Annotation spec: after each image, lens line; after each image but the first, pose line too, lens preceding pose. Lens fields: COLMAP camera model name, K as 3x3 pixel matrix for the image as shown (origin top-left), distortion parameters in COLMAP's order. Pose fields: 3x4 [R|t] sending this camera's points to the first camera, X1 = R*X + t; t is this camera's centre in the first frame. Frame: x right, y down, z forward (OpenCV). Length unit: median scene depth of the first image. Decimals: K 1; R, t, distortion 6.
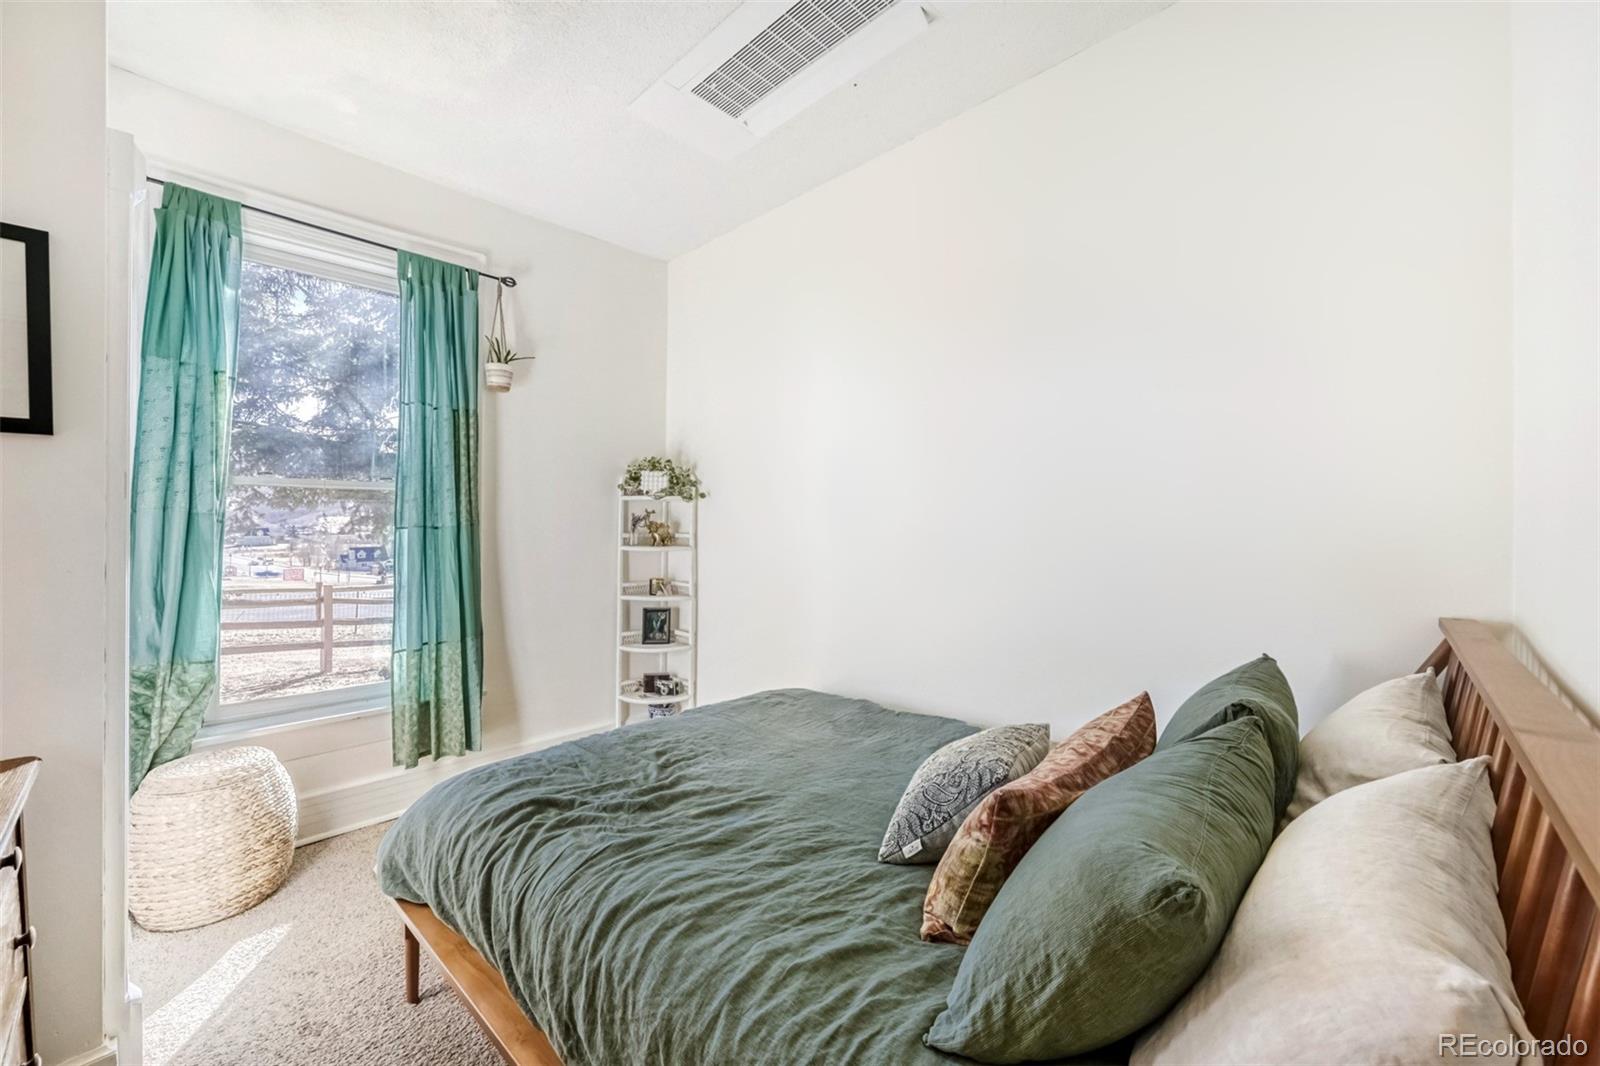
lens RADIAL K [[629.1, 0, 816.2], [0, 629.1, 533.2], [0, 0, 1]] dist [0.002254, 0.000632]
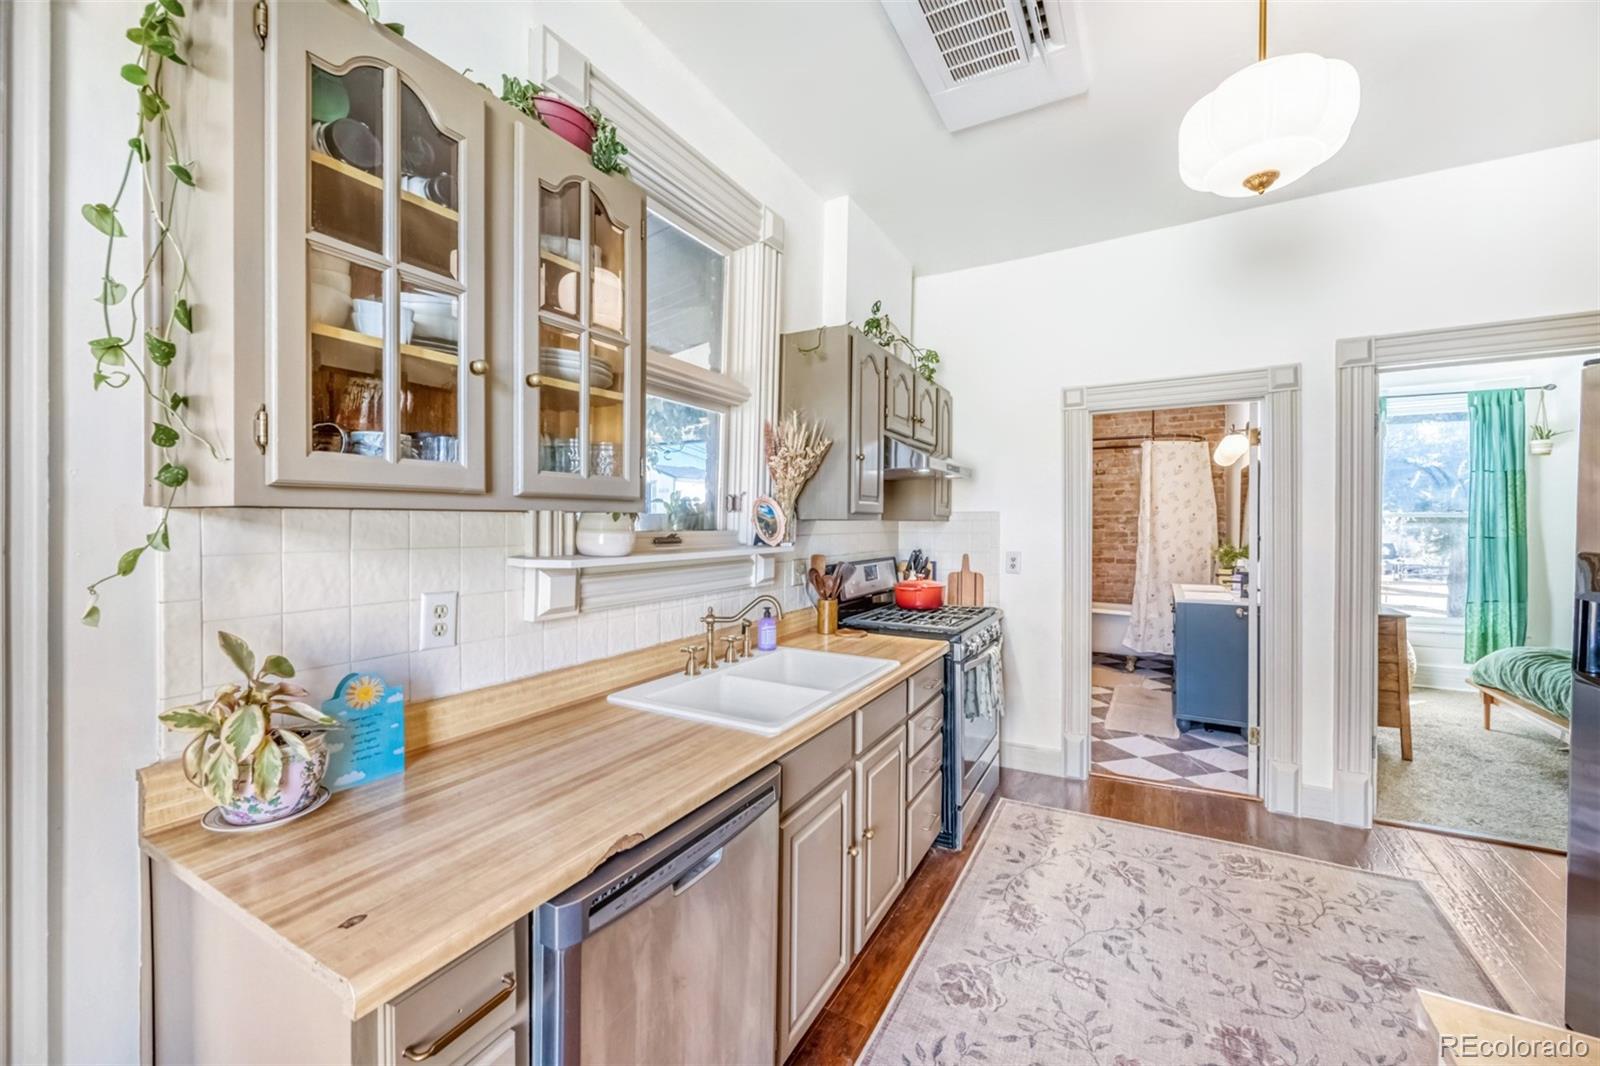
lens RADIAL K [[629.1, 0, 811.0], [0, 629.1, 523.9], [0, 0, 1]] dist [0.002254, 0.000632]
pose [[0.224201, -0.003652, -0.974536, 0.589190], [-0.009588, 0.999936, -0.005954, -0.017639], [0.974496, 0.010679, 0.224151, -1.069878]]
